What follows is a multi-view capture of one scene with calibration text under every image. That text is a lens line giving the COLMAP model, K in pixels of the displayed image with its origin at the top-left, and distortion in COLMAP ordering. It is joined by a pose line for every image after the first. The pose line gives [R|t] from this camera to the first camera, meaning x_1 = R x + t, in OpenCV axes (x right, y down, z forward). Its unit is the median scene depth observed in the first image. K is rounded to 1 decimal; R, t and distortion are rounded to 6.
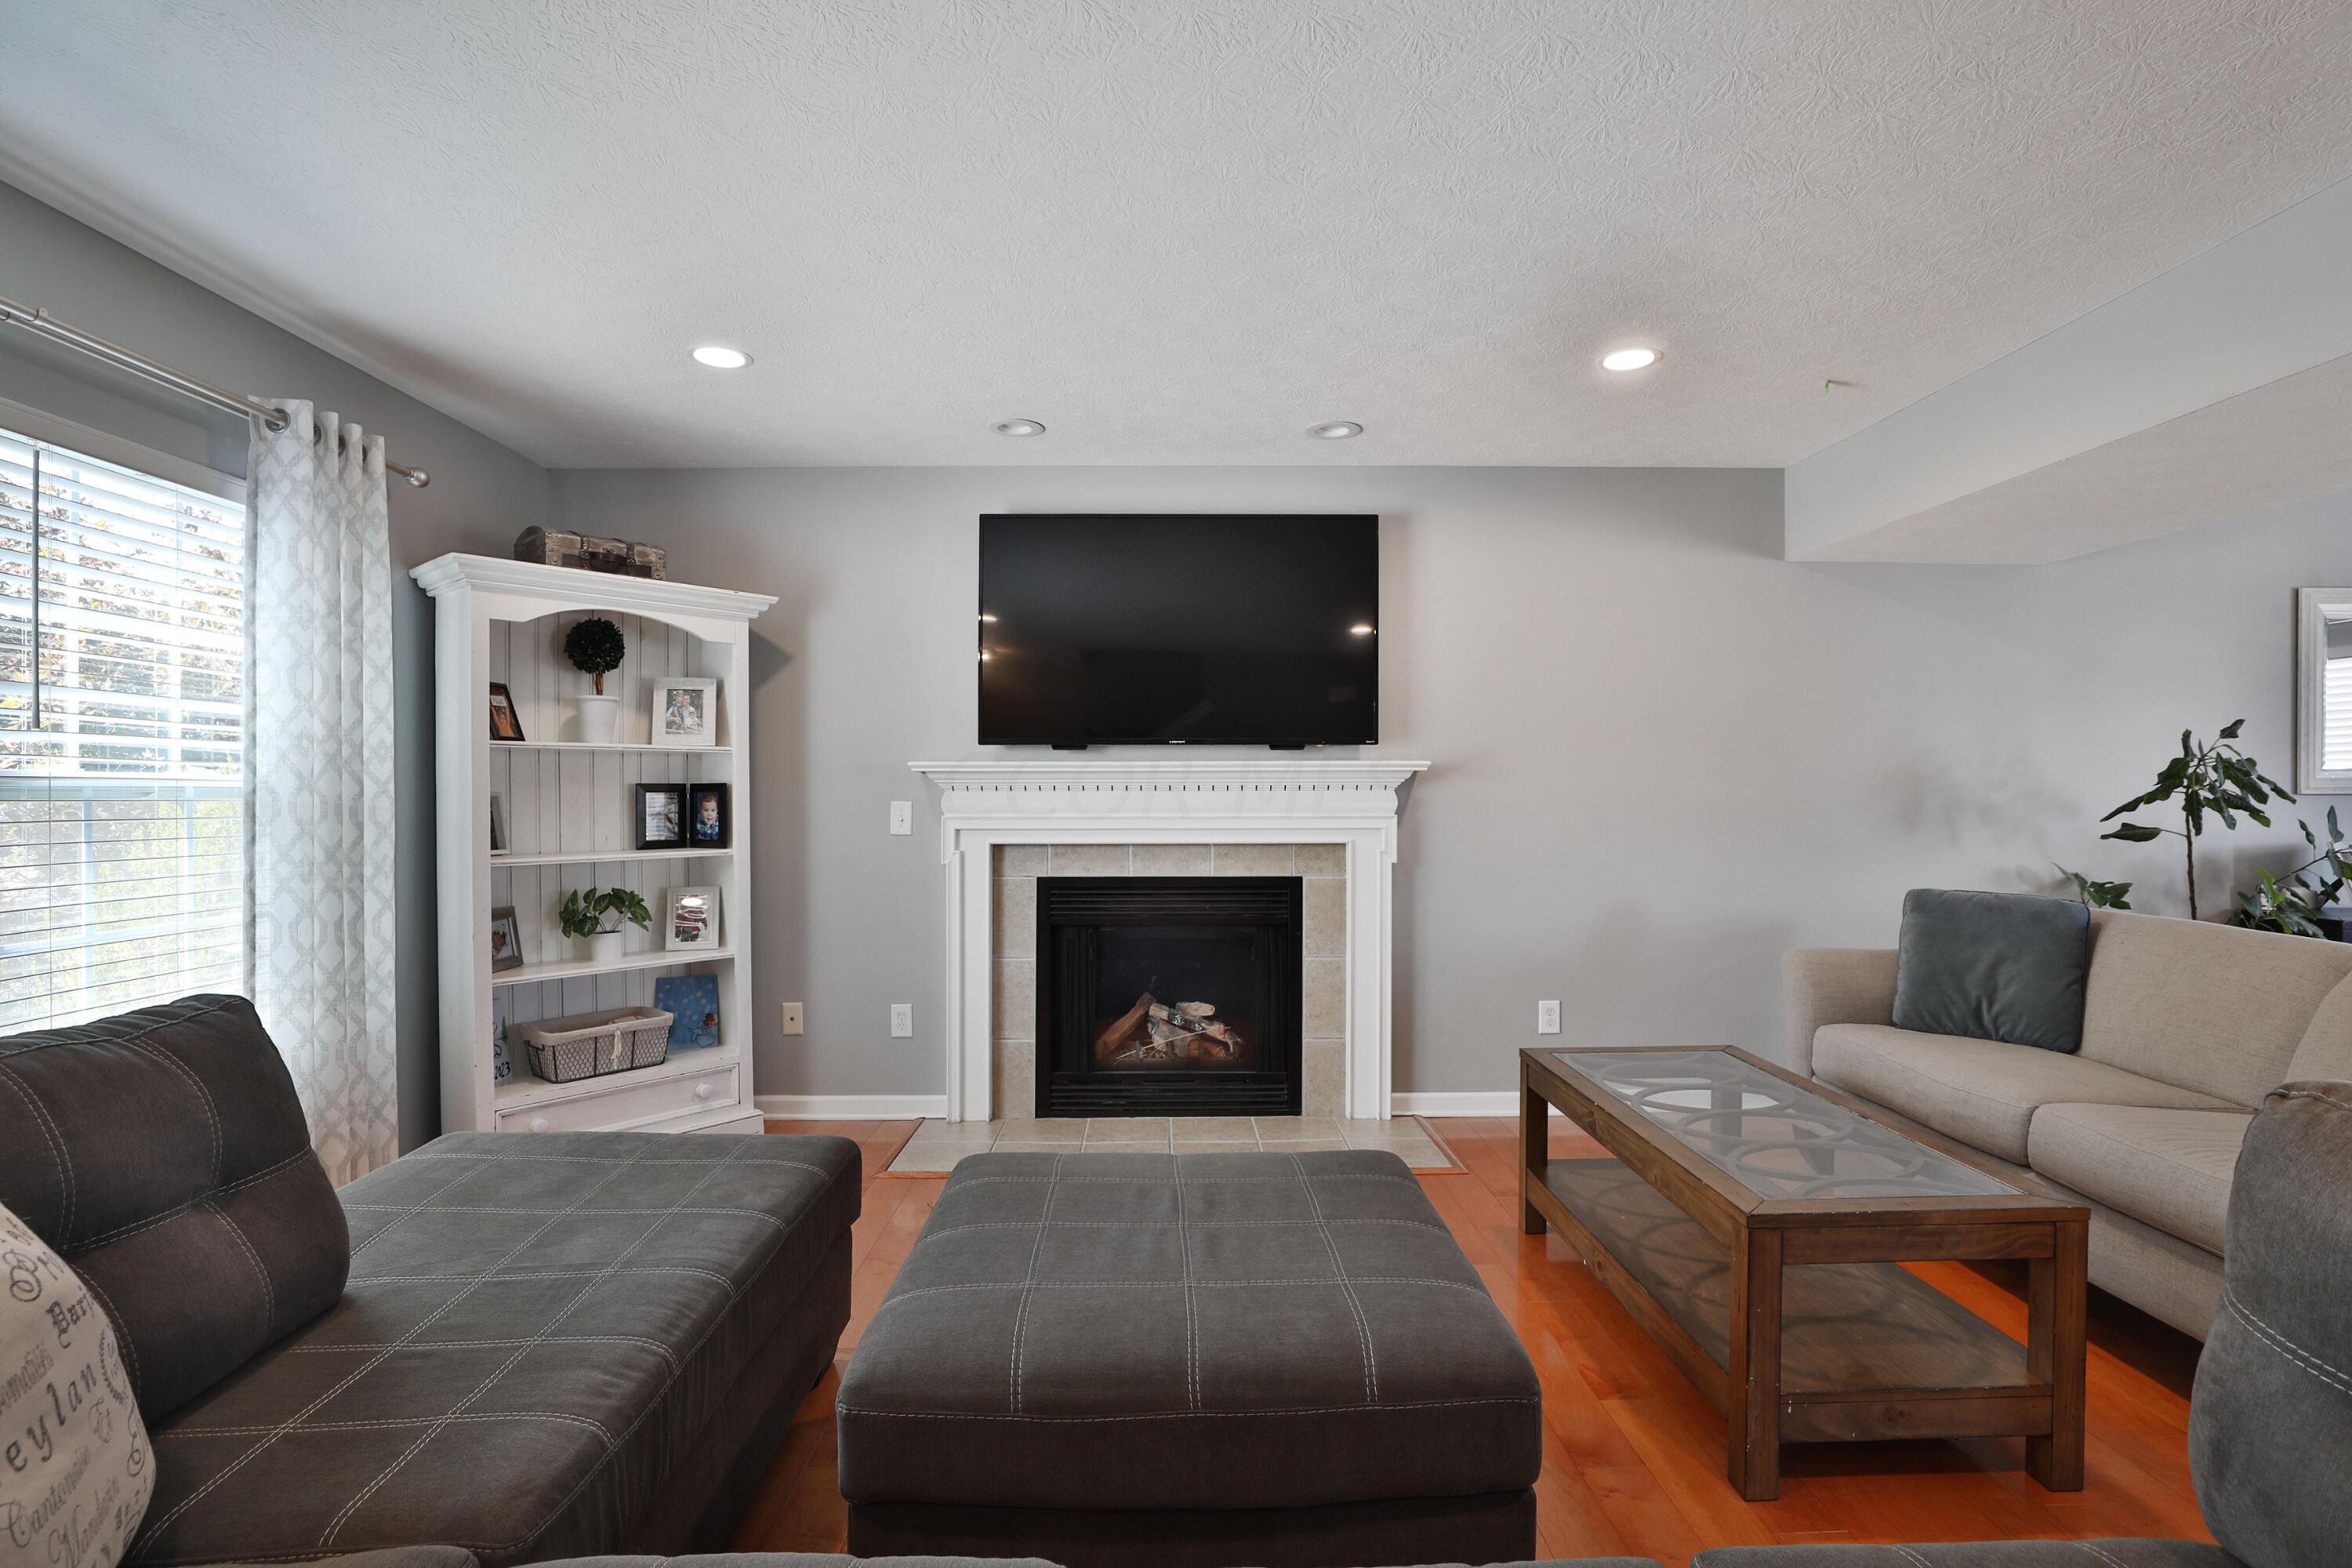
lens RADIAL K [[1116.6, 0, 1176.0], [0, 1116.6, 784.0], [0, 0, 1]] dist [-0.023124, 0.000218]
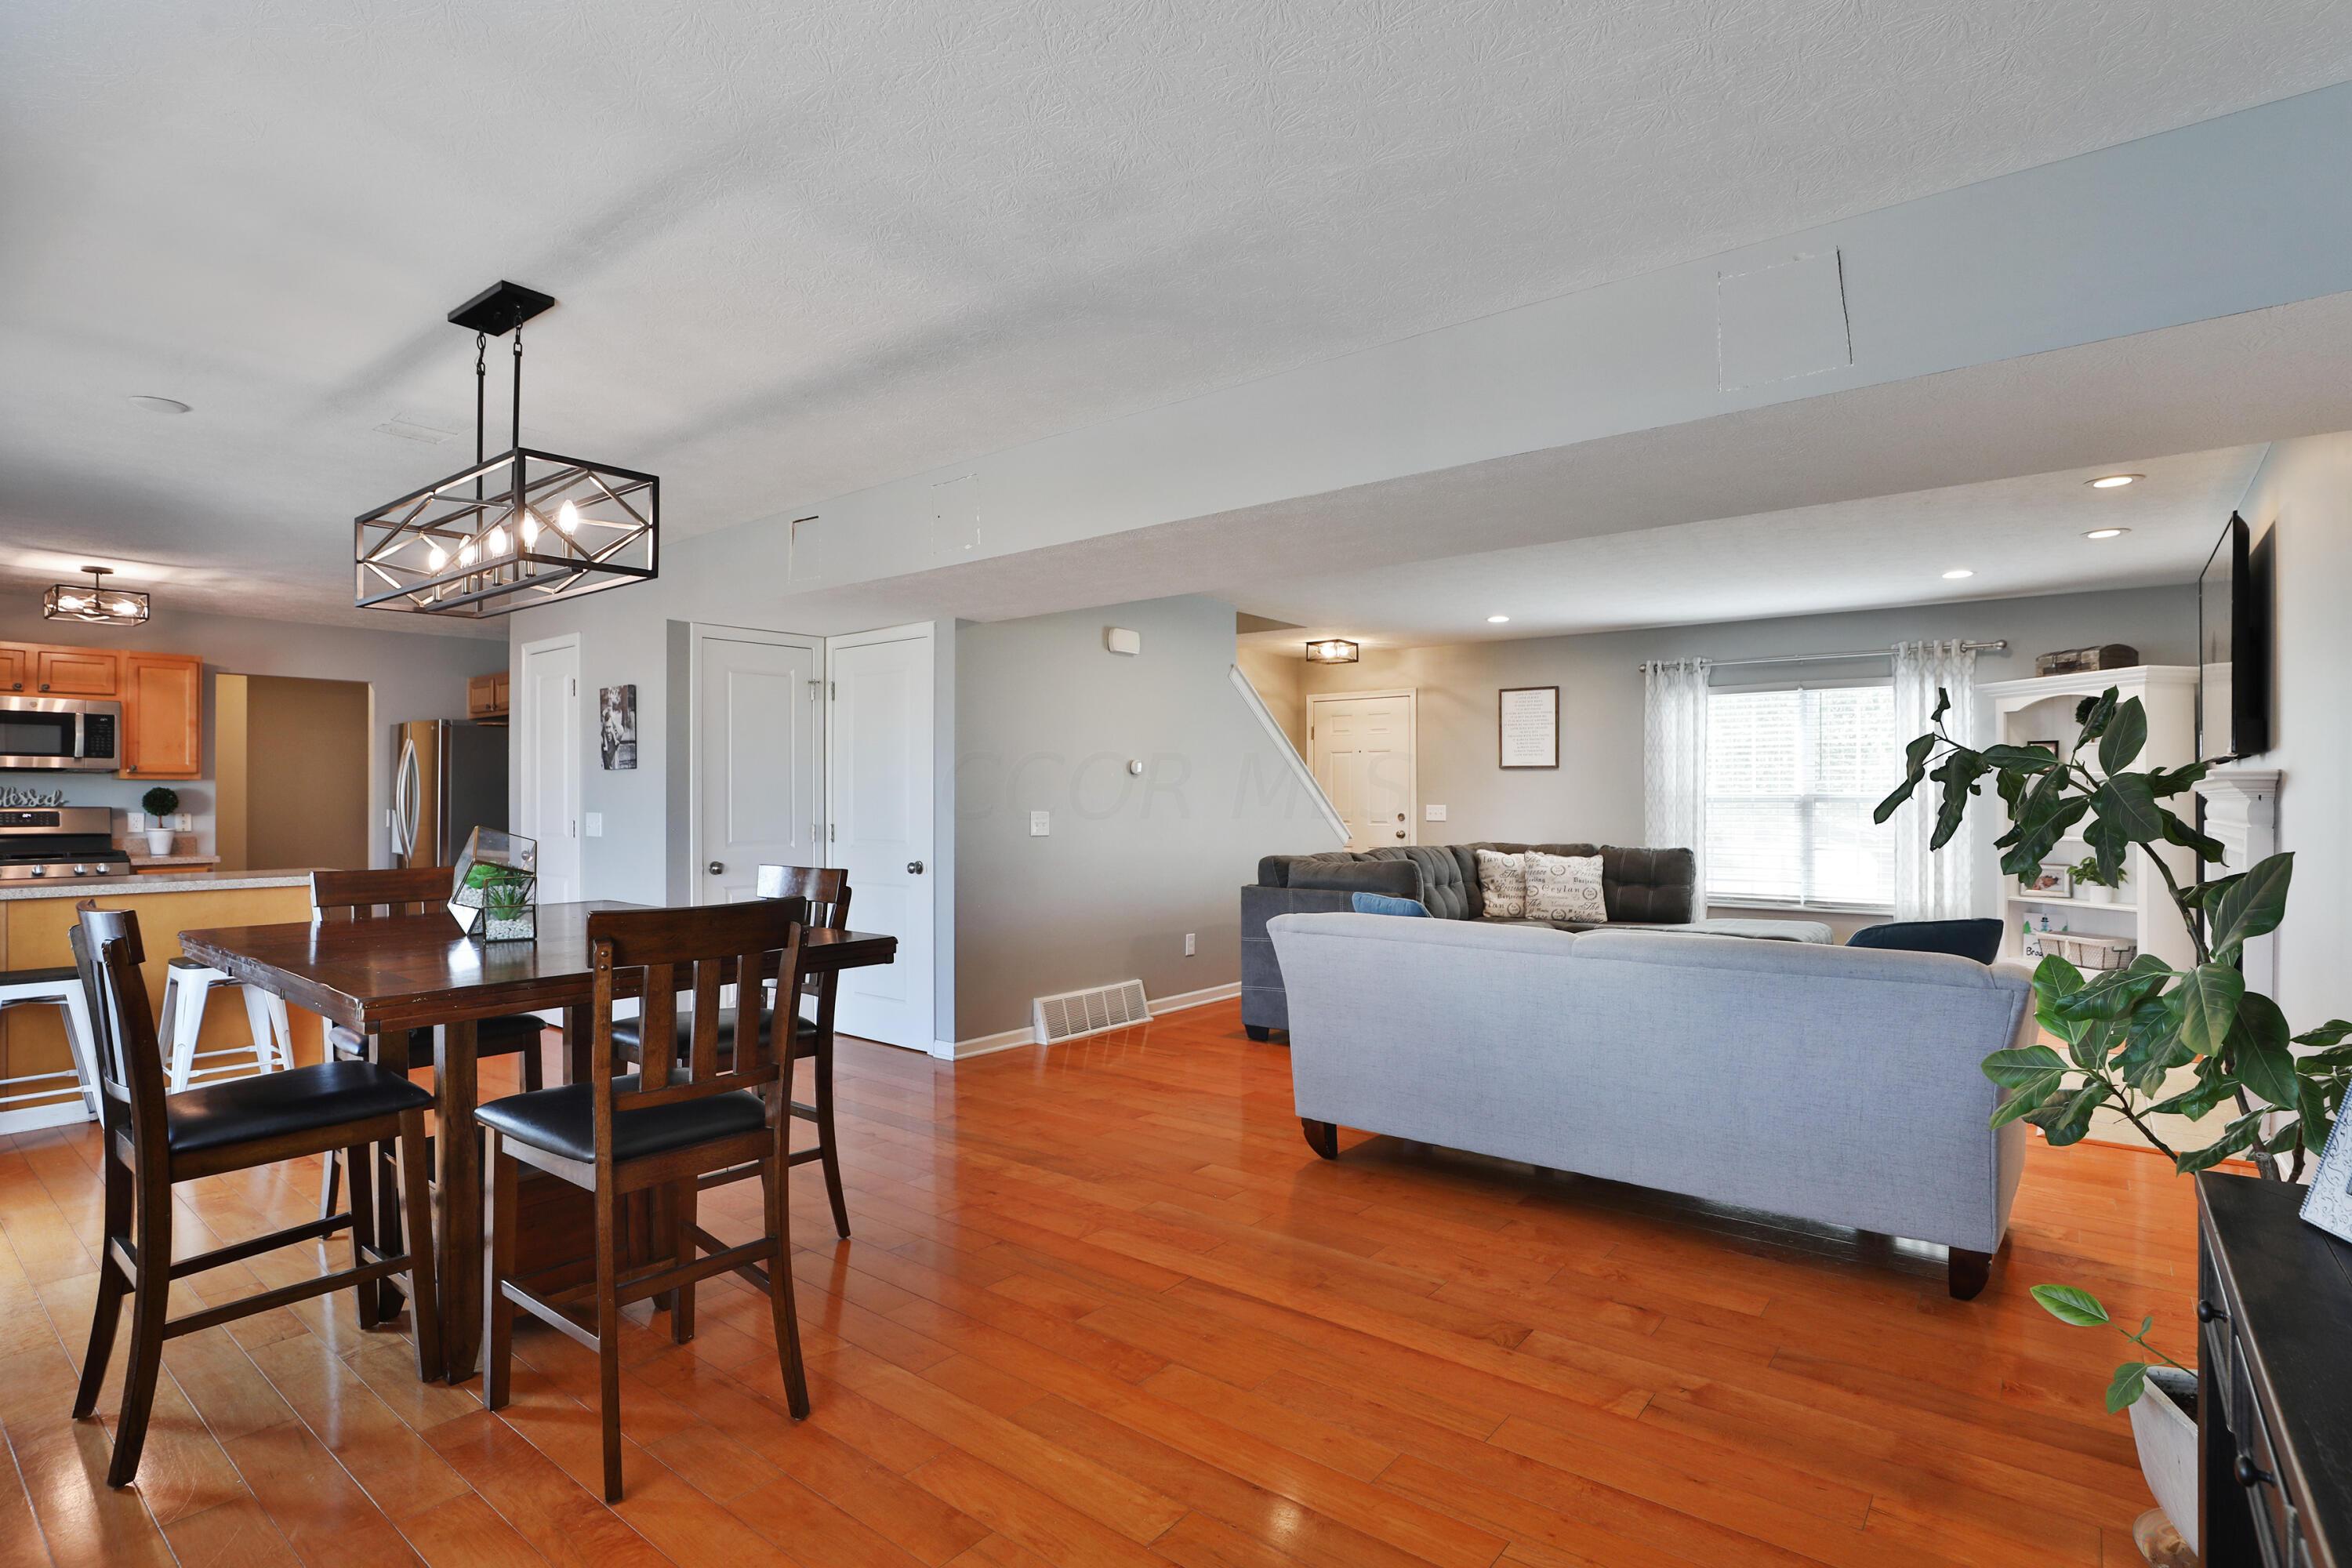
lens RADIAL K [[1152.3, 0, 1176.0], [0, 1152.3, 784.0], [0, 0, 1]] dist [-0.044979, -0.000070]
pose [[-0.641836, -0.006369, -0.766816, 1.458181], [0.001726, 0.999951, -0.009750, -0.002897], [0.766840, -0.007581, -0.641793, 0.899163]]
